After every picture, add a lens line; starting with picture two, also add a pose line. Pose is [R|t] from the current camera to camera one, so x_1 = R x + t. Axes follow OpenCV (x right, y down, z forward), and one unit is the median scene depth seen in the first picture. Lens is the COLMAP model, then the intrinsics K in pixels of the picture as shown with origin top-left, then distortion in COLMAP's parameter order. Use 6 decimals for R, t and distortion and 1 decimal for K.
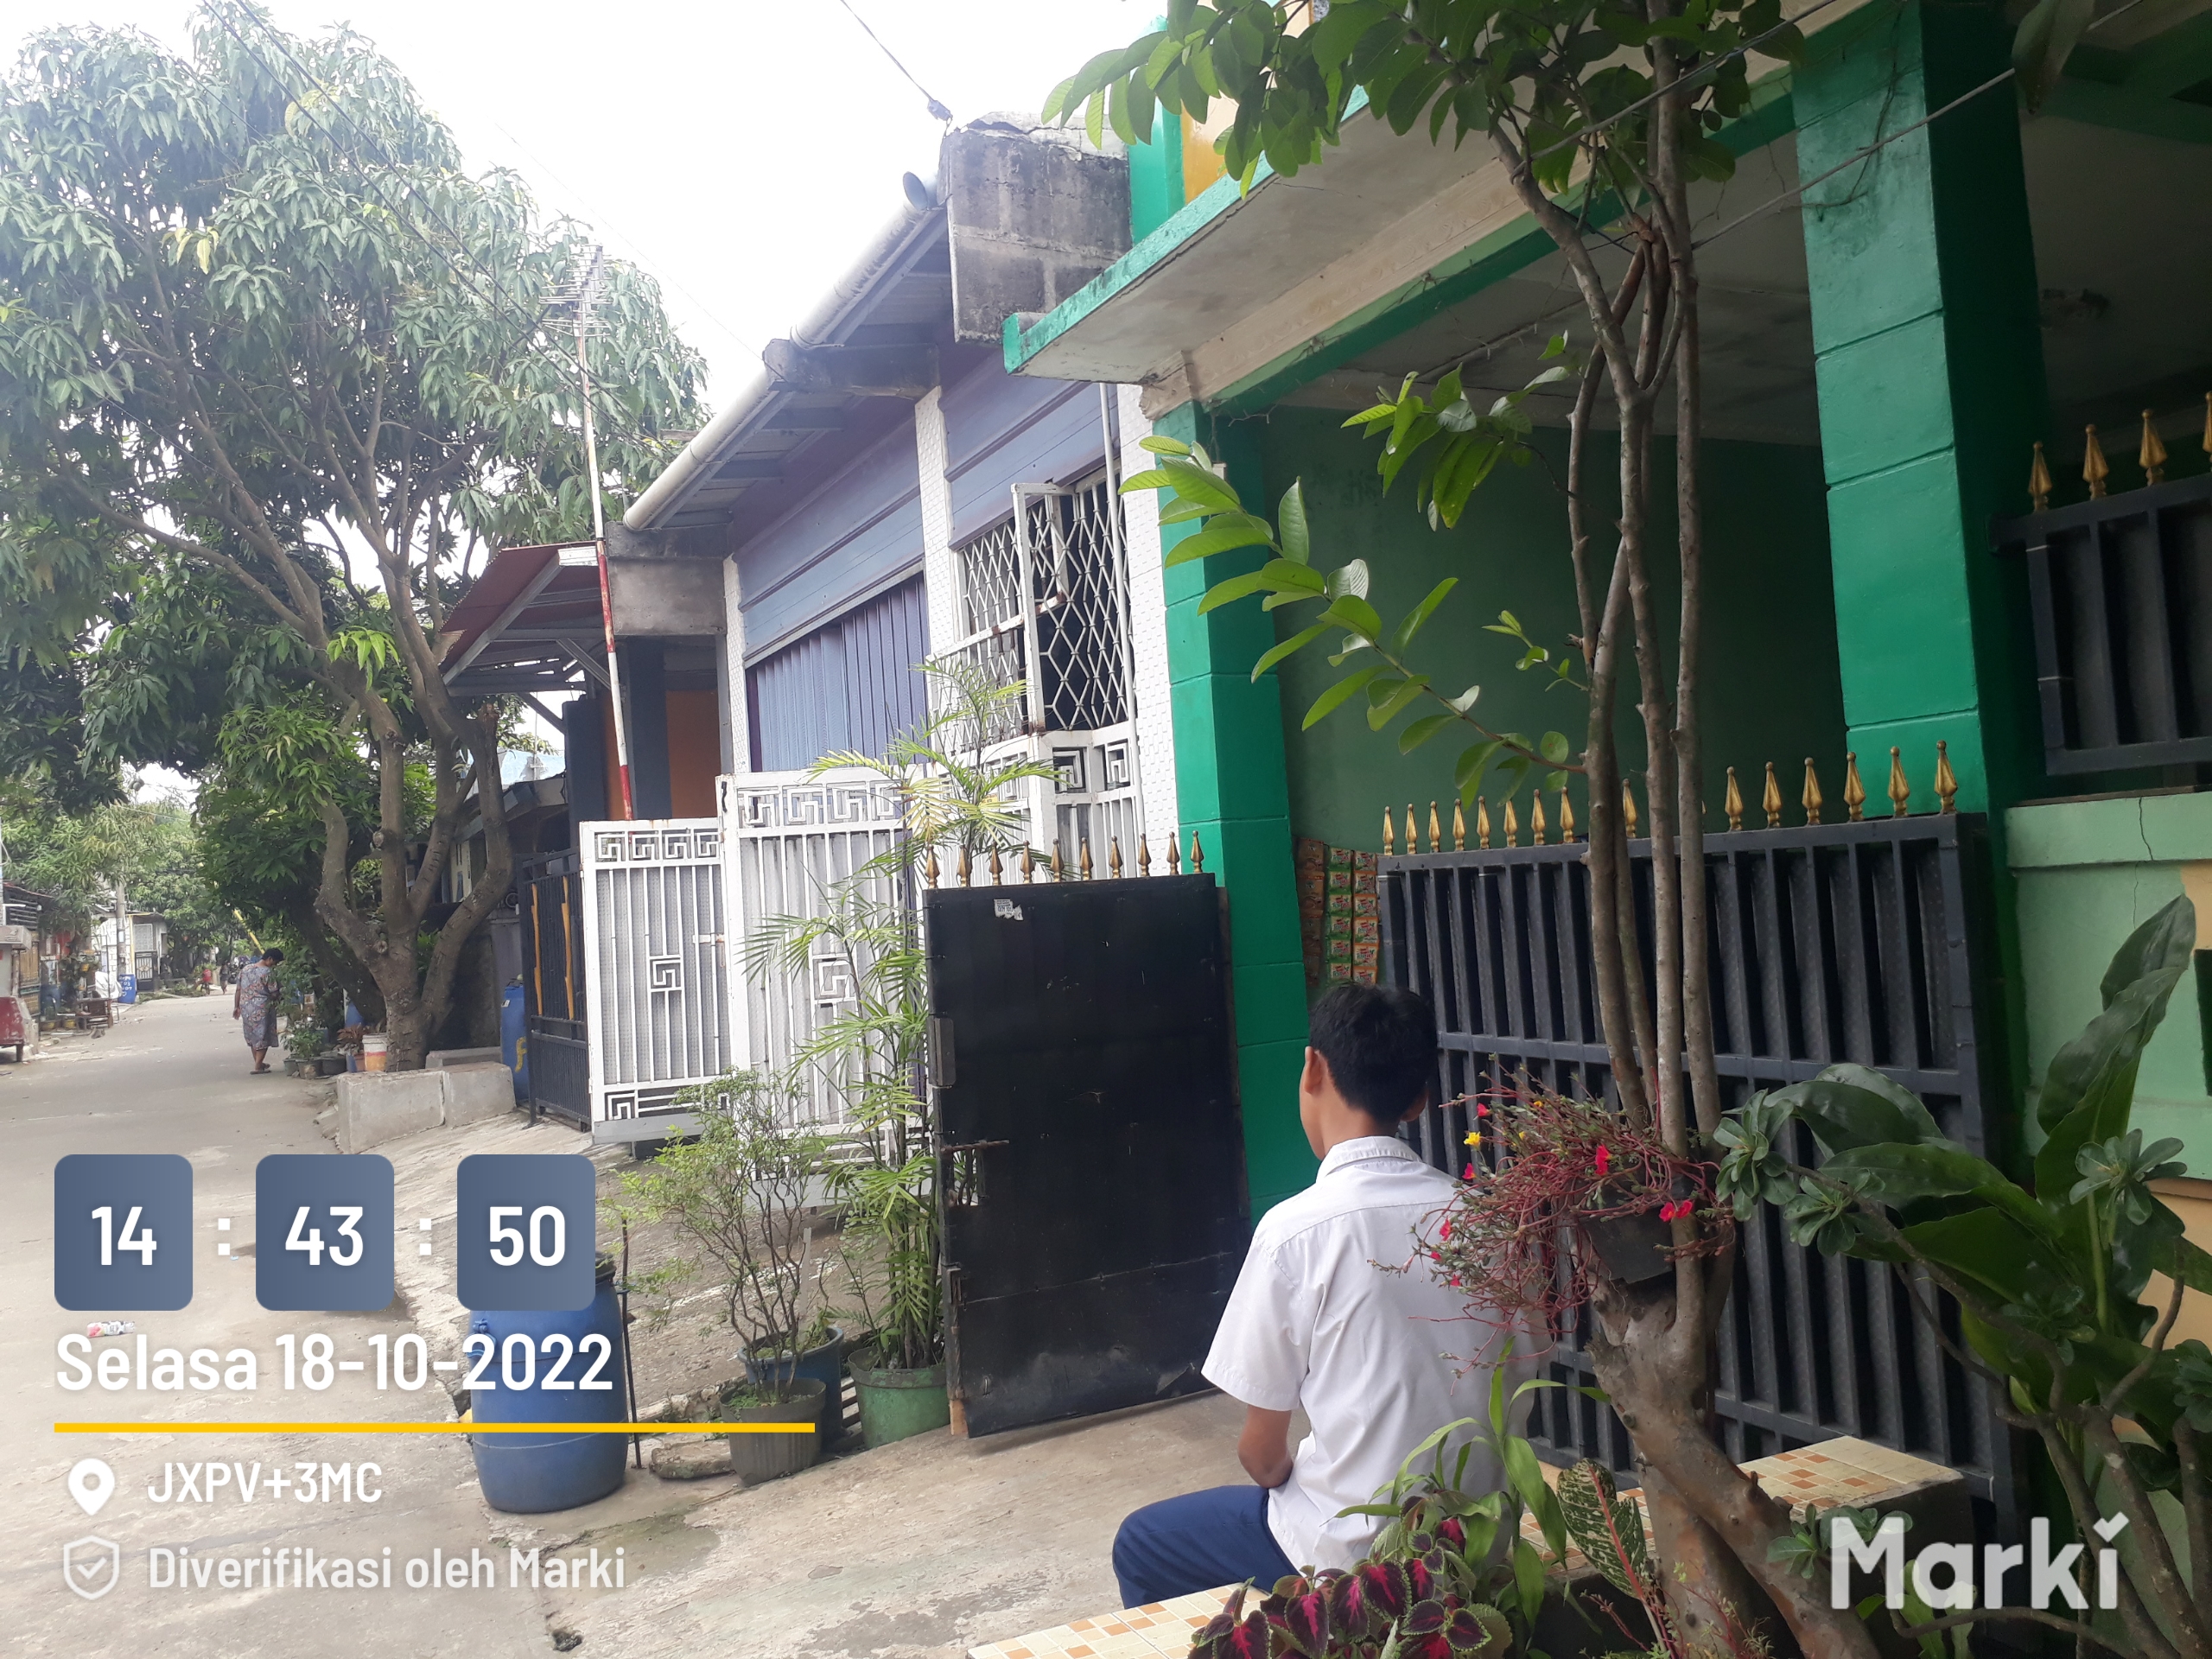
lens RADIAL K [[1704.0, 0, 1106.0], [0, 1704.0, 829.5], [0, 0, 1]] dist [0.038698, -0.048417]
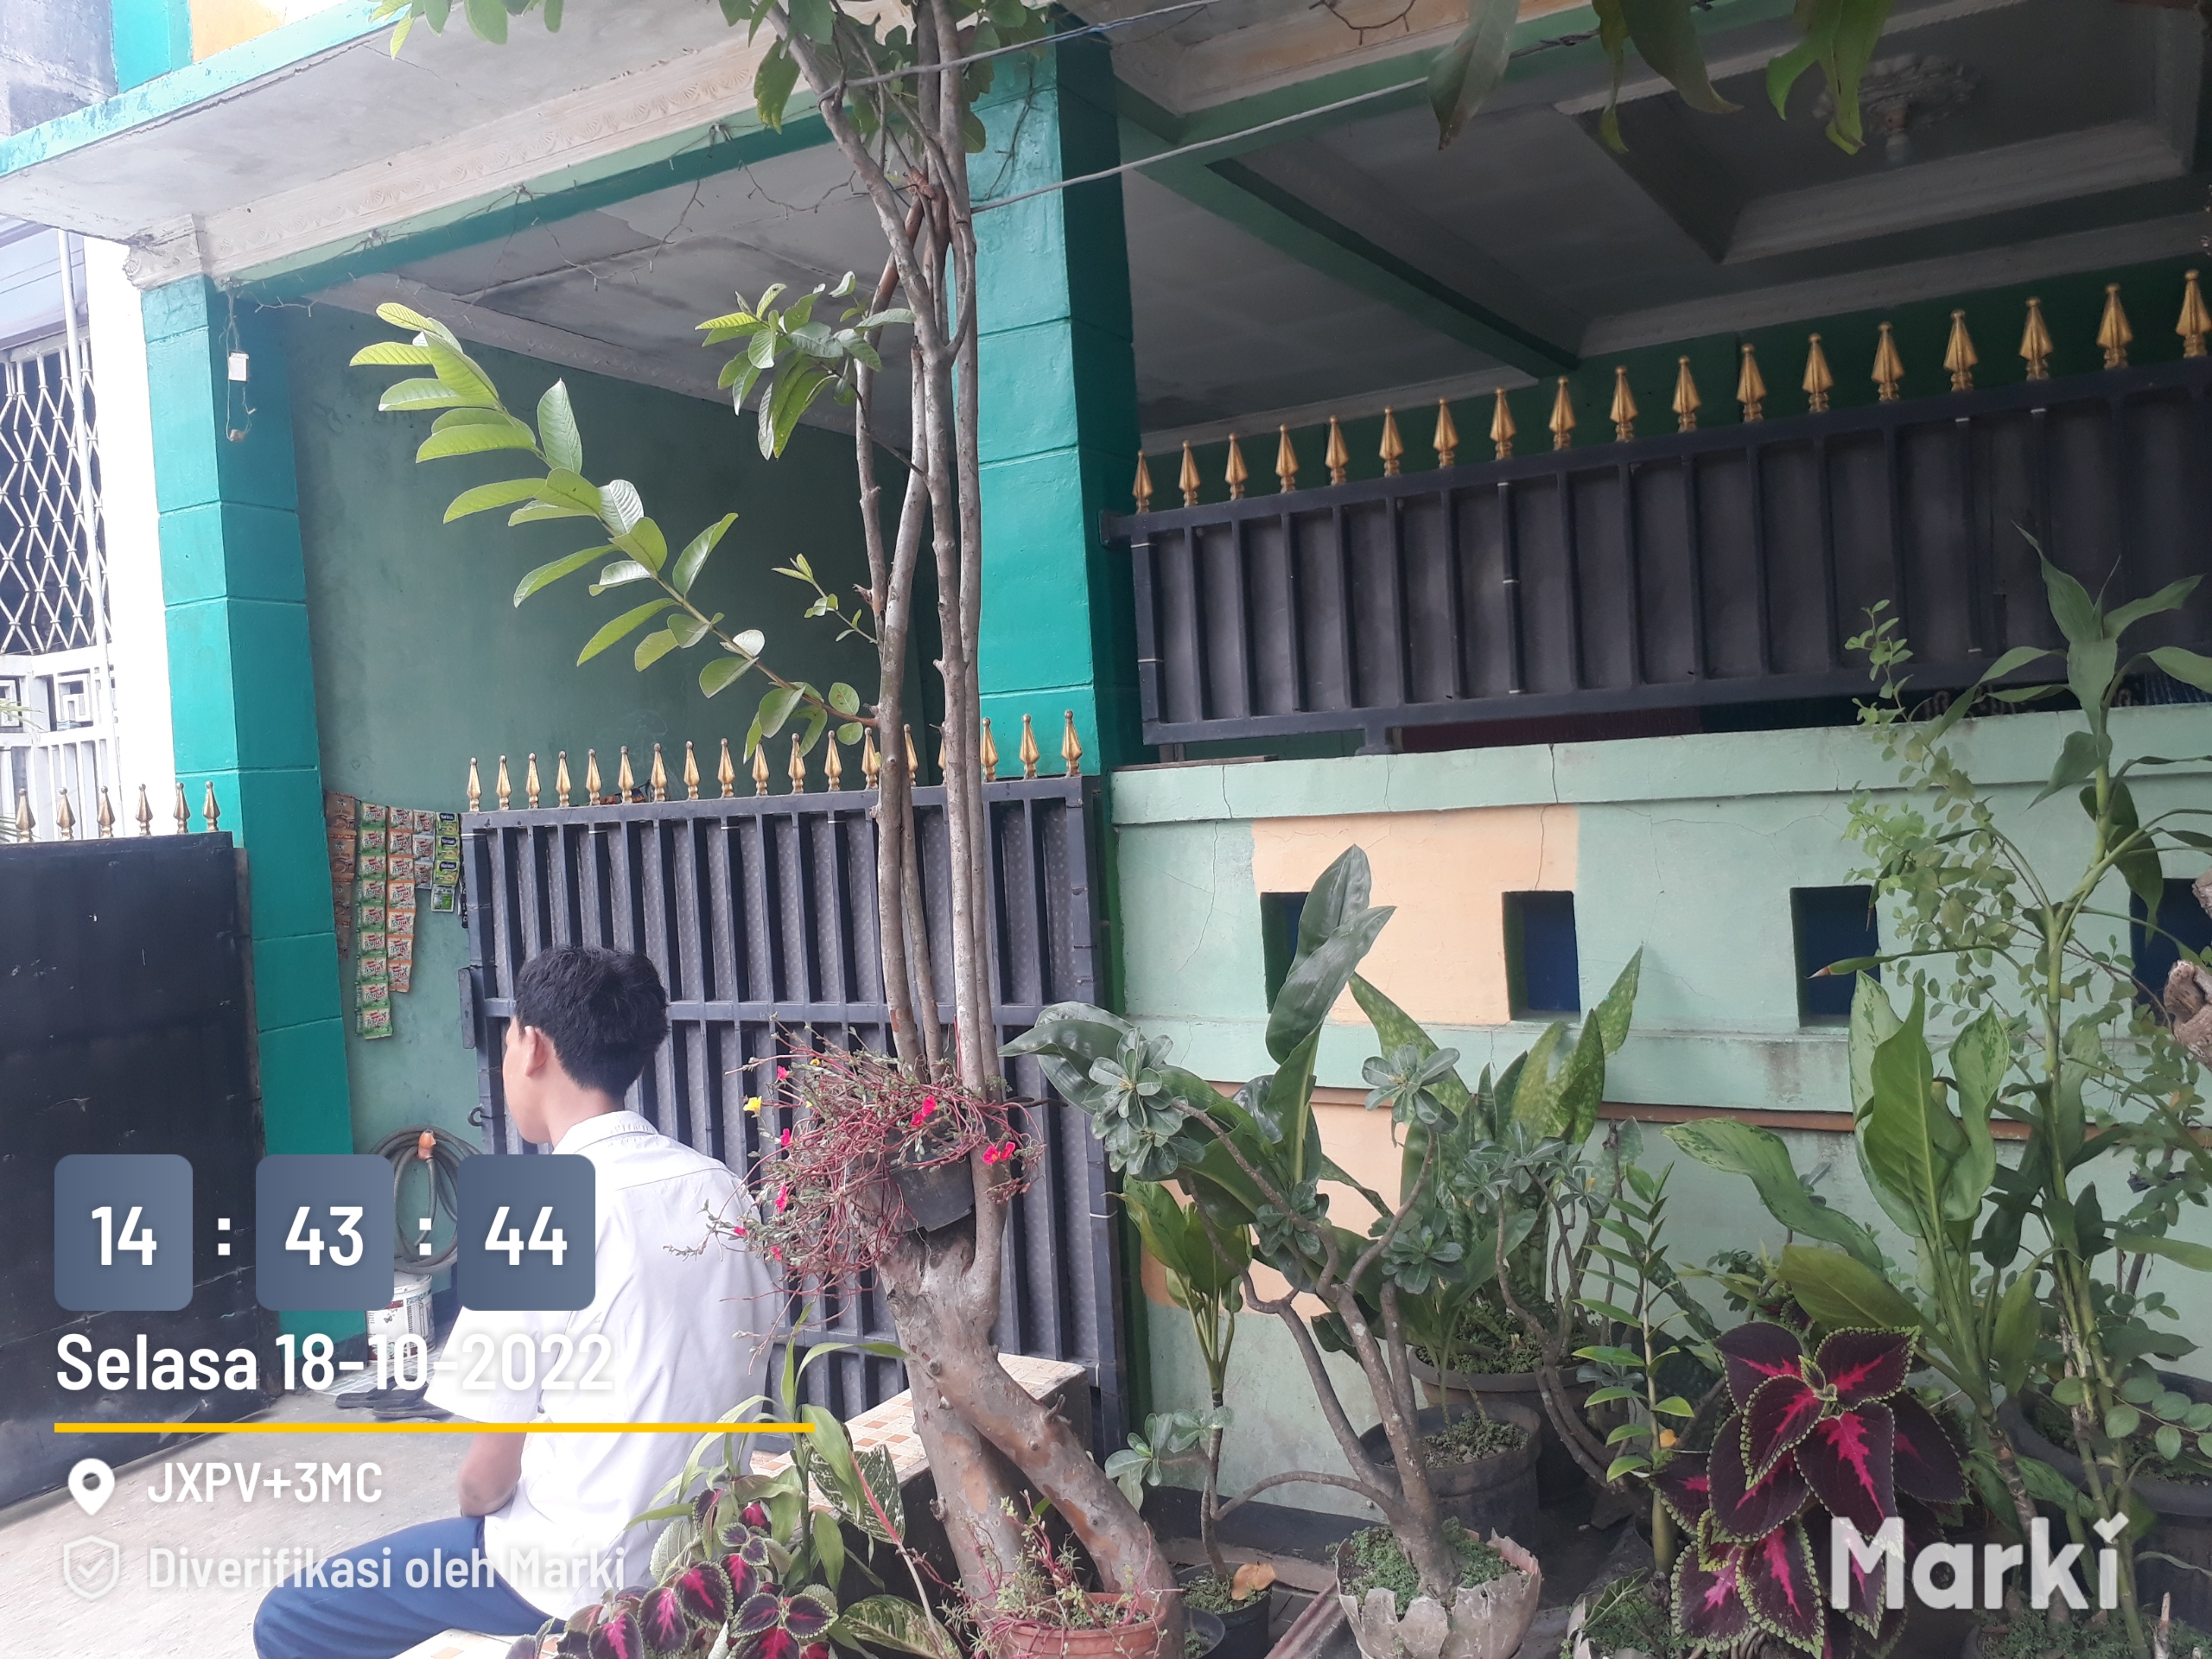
lens RADIAL K [[1718.5, 0, 1053.0], [0, 1718.5, 808.0], [0, 0, 1]] dist [0.029302, -0.045258]
pose [[0.824447, 0.008279, 0.565878, -0.107828], [-0.013567, 0.999895, 0.005138, 0.004588], [-0.565776, -0.011913, 0.824473, 0.063969]]
